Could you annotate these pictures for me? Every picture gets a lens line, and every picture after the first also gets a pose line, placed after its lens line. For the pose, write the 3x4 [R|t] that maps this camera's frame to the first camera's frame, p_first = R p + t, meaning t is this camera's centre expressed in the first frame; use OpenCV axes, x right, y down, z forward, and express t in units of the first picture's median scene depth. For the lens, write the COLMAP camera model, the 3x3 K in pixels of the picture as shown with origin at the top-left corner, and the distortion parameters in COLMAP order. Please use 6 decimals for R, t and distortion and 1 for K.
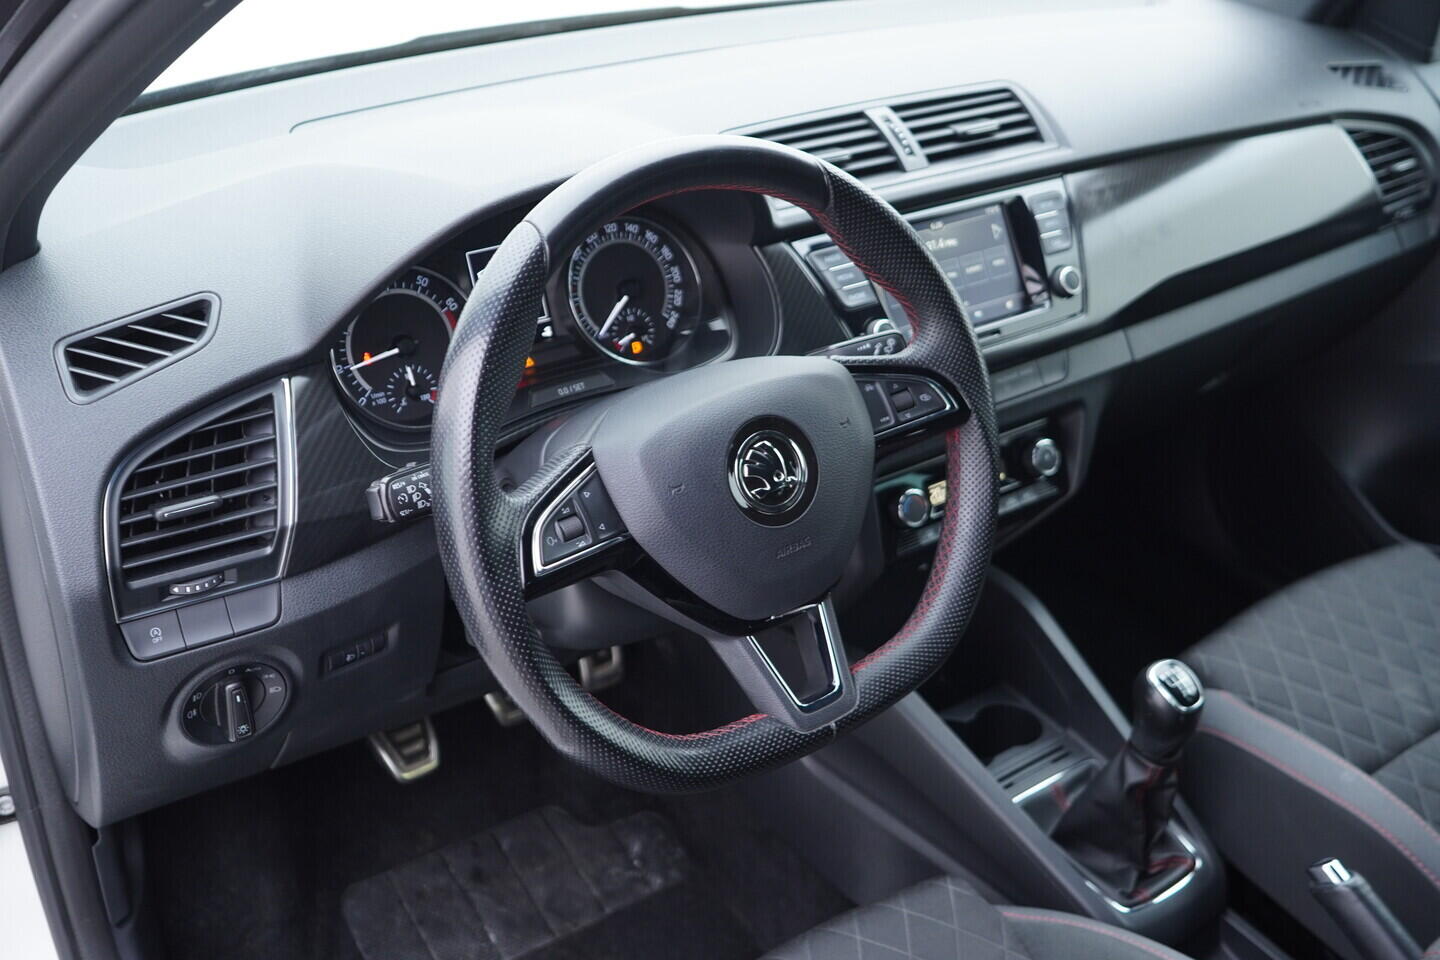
lens RADIAL K [[1480.9, 0, 720.0], [0, 1480.9, 480.0], [0, 0, 1]] dist [-0.004248, 0.021237]
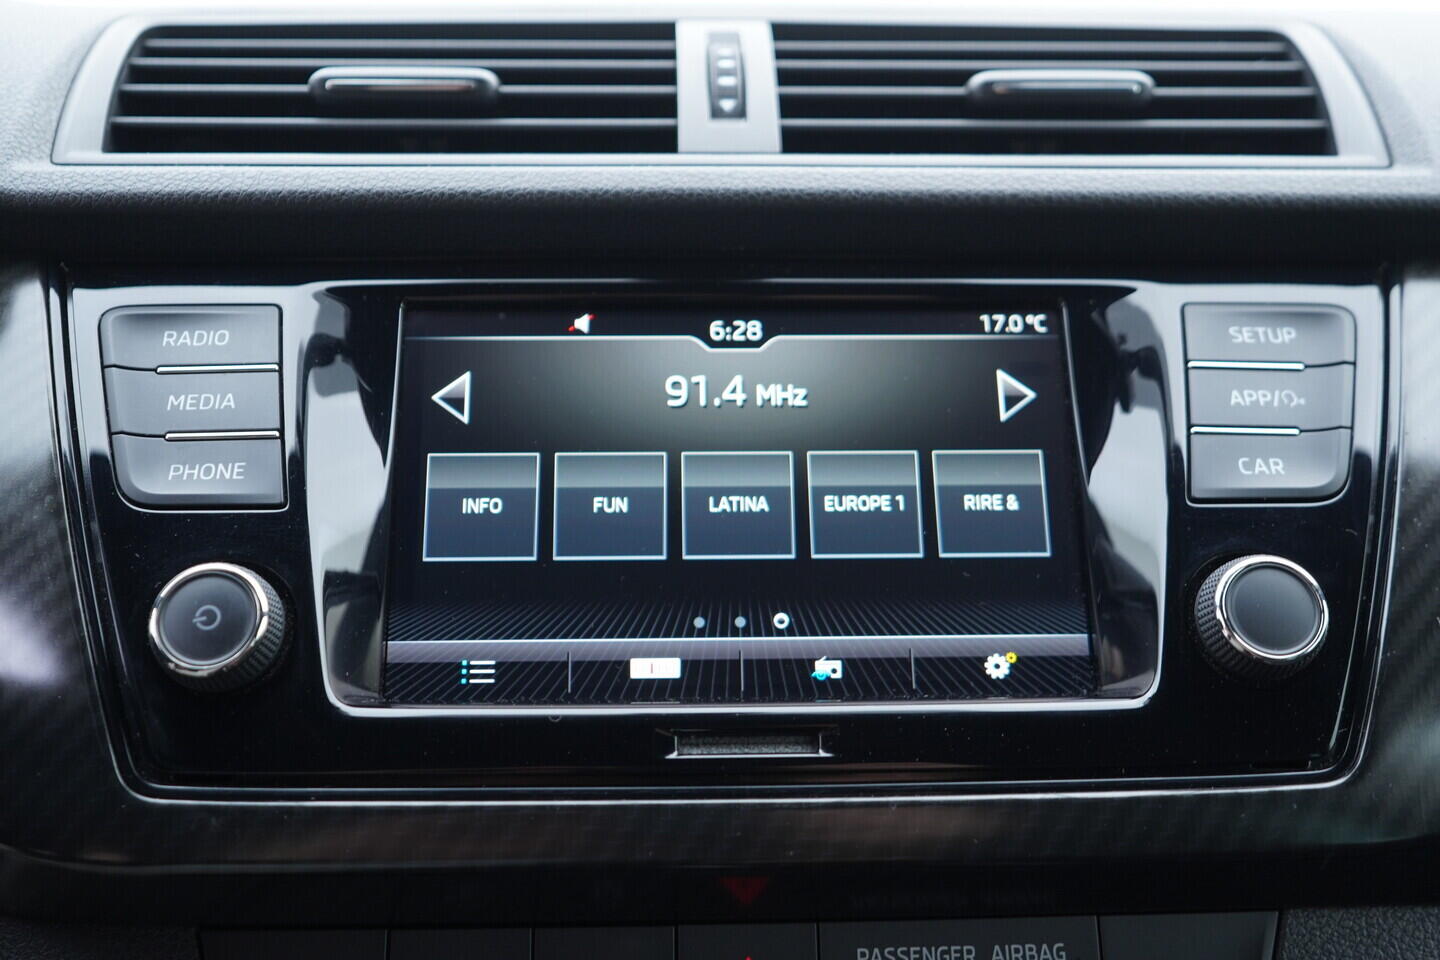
lens RADIAL K [[1480.9, 0, 720.0], [0, 1480.9, 480.0], [0, 0, 1]] dist [-0.004248, 0.021237]
pose [[0.829237, 0.086661, -0.552138, 0.351941], [-0.257608, 0.935973, -0.239987, -0.089824], [0.495988, 0.341241, 0.798467, 0.914694]]
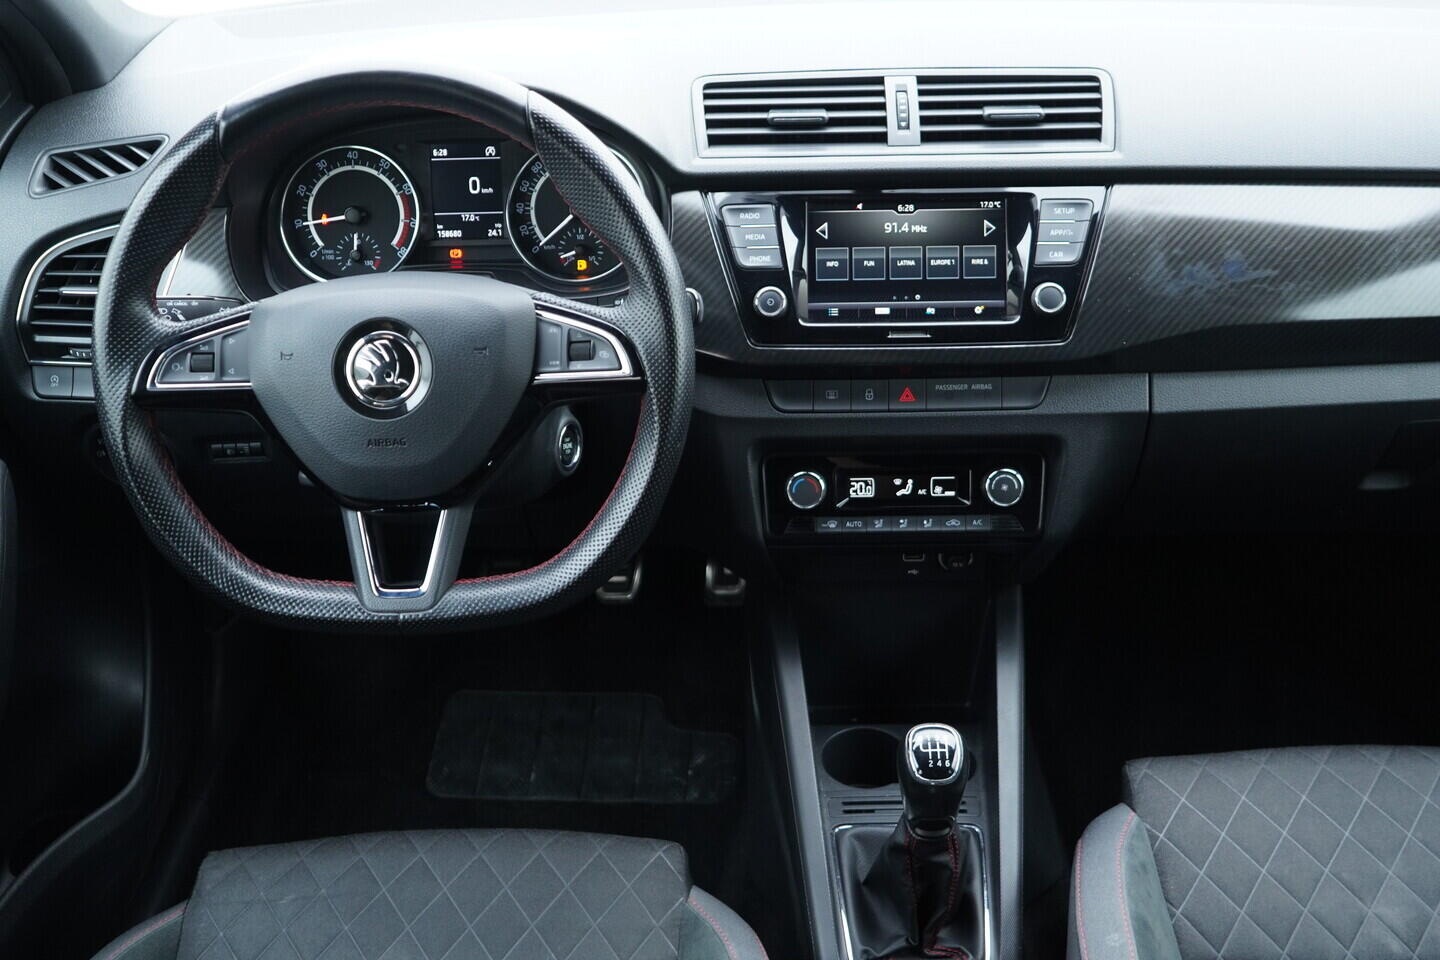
lens RADIAL K [[1480.9, 0, 720.0], [0, 1480.9, 480.0], [0, 0, 1]] dist [-0.004248, 0.021237]
pose [[0.794986, 0.276087, -0.540160, 0.706799], [-0.256959, 0.959861, 0.112423, -0.095354], [0.549517, 0.049424, 0.834019, 0.191556]]
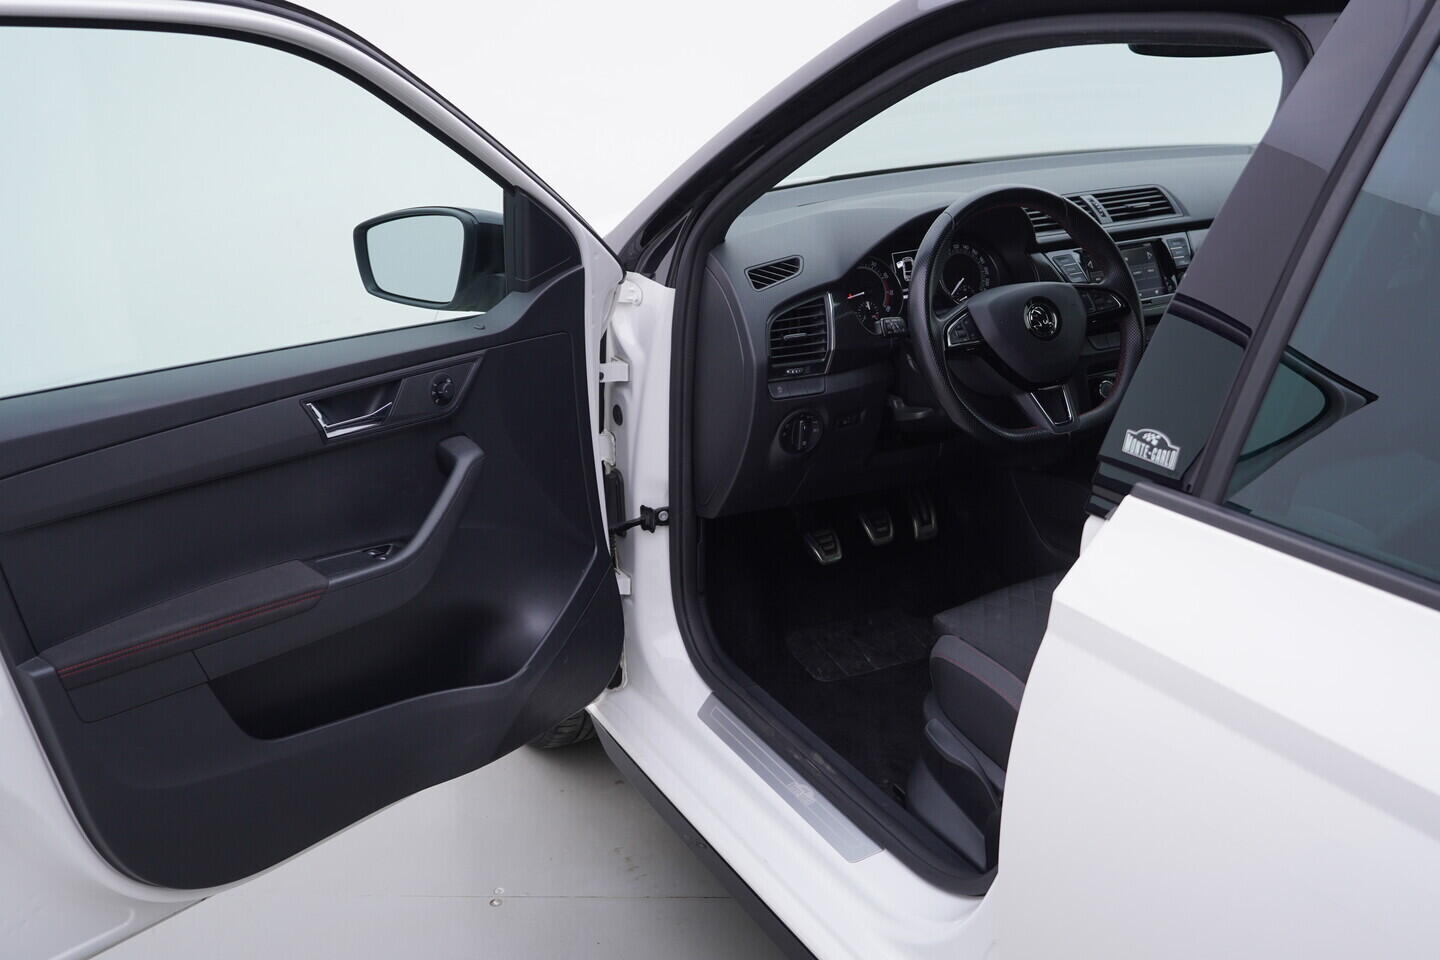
lens RADIAL K [[1480.9, 0, 720.0], [0, 1480.9, 480.0], [0, 0, 1]] dist [-0.004248, 0.021237]
pose [[0.990605, 0.006930, -0.136580, -0.125833], [-0.026887, 0.989091, -0.144828, 0.505709], [0.134087, 0.147140, 0.979985, -1.129841]]
